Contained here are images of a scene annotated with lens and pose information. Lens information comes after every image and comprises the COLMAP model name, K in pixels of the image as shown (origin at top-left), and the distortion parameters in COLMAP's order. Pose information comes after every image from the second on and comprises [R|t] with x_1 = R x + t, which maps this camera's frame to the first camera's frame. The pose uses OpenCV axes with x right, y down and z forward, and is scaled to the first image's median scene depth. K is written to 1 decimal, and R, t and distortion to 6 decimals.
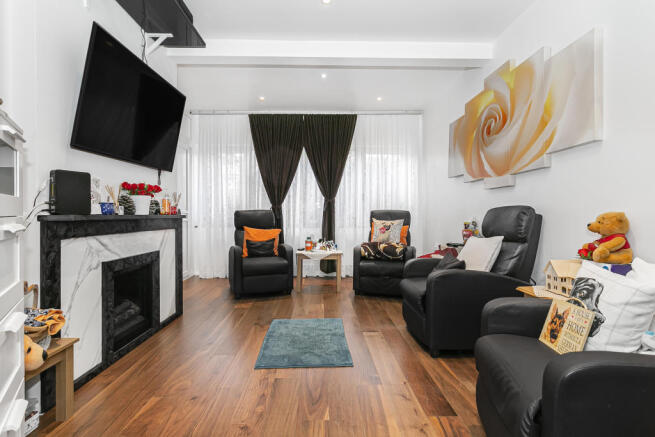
lens RADIAL K [[321.4, 0, 329.4], [0, 321.4, 215.3], [0, 0, 1]] dist [-0.015416, -0.001315]
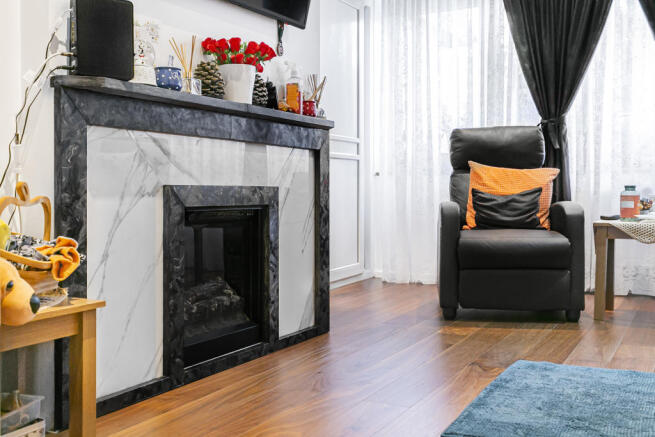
lens RADIAL K [[711.7, 0, 326.0], [0, 711.7, 219.6], [0, 0, 1]] dist [-0.042948, 0.000000]
pose [[0.859304, 0.005512, -0.511436, 0.092905], [0.000073, 0.999941, 0.010899, 0.161552], [0.511466, -0.009403, 0.859252, 0.116221]]
